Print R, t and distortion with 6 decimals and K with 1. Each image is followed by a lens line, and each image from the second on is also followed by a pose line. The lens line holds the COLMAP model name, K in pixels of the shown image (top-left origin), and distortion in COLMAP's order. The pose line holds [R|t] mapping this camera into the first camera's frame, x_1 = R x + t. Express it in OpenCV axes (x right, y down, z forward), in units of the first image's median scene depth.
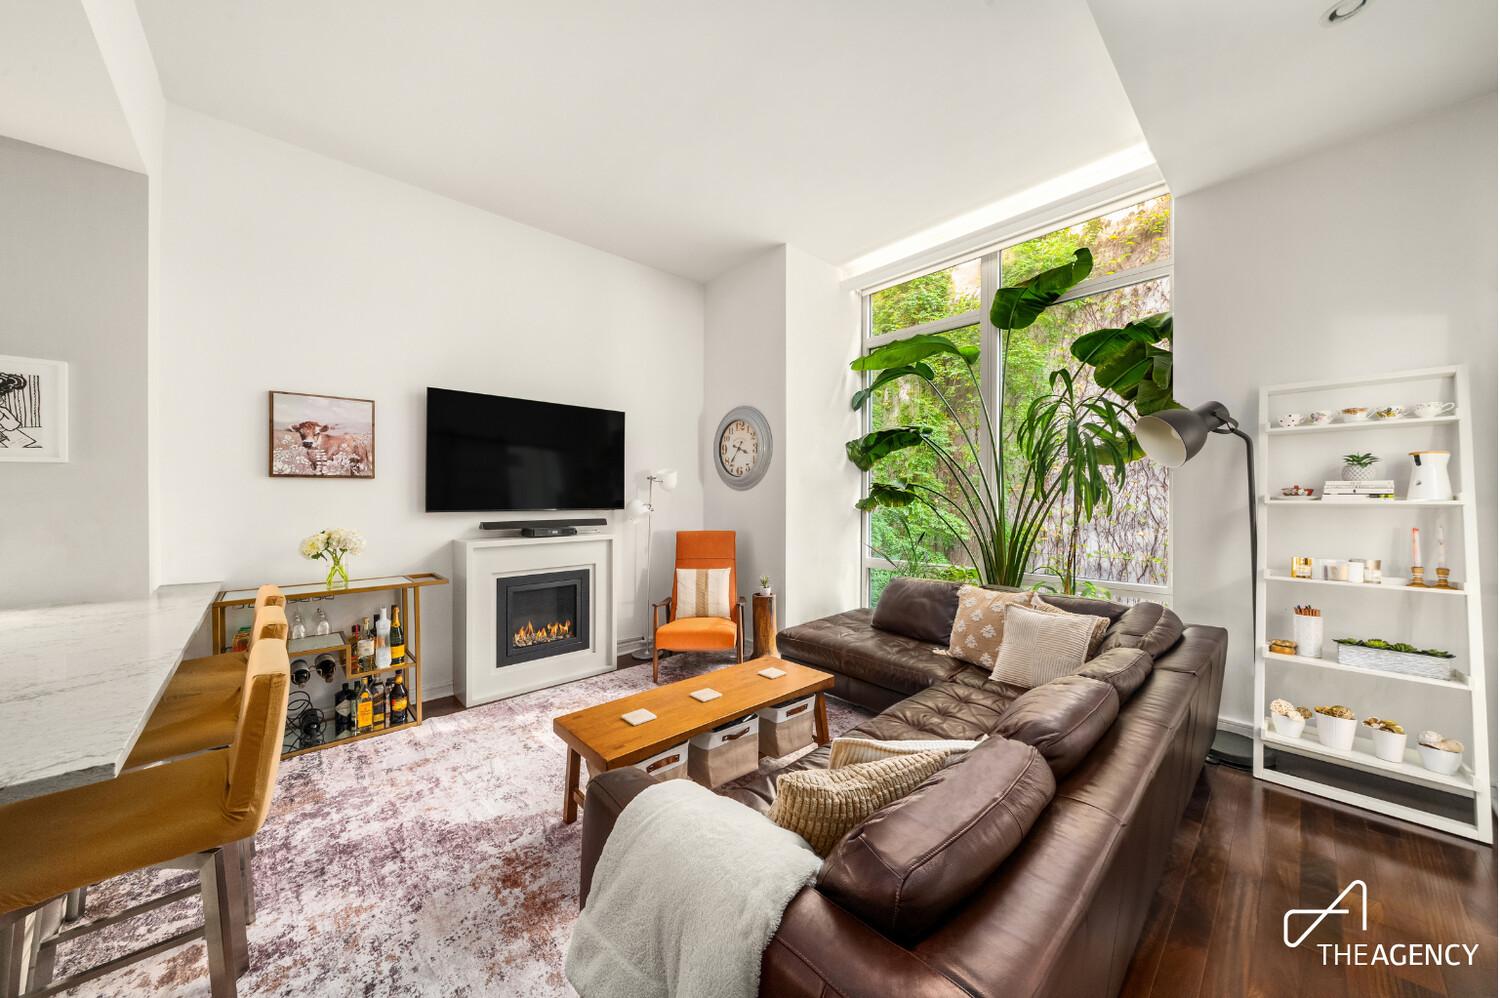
lens RADIAL K [[514.1, 0, 744.0], [0, 514.1, 497.9], [0, 0, 1]] dist [0.000467, -0.000061]
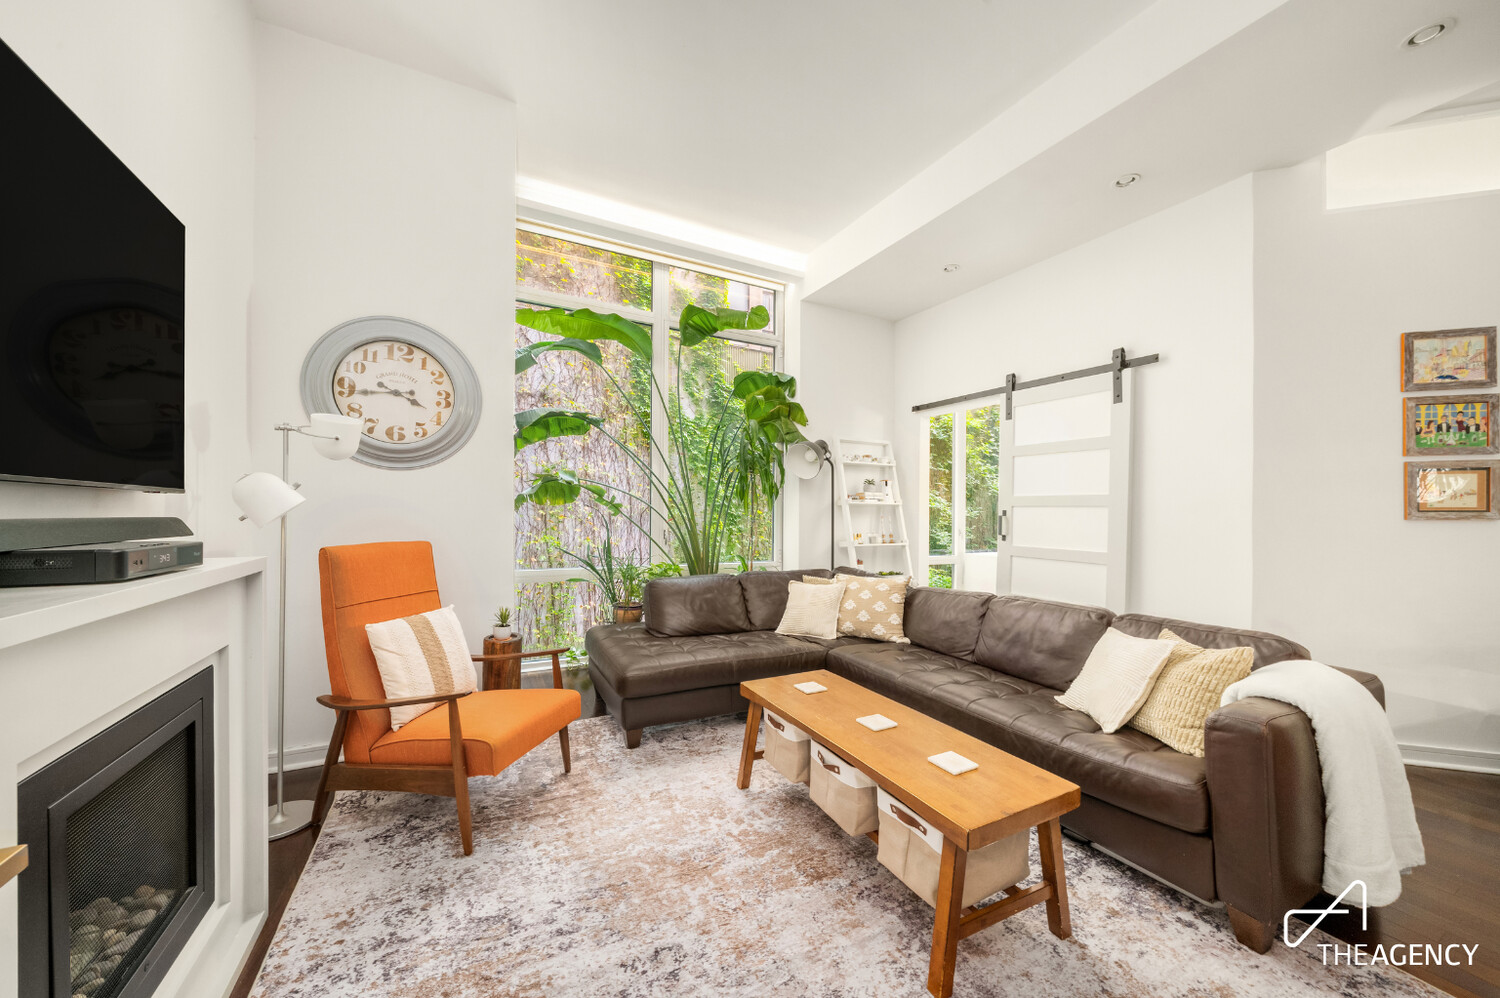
lens RADIAL K [[514.1, 0, 763.8], [0, 514.1, 513.3], [0, 0, 1]] dist [0.000467, -0.000061]
pose [[0.275687, 0.005040, 0.961234, -0.668678], [-0.012541, 0.999920, -0.001645, 0.045958], [-0.961166, -0.011602, 0.275728, 0.717090]]
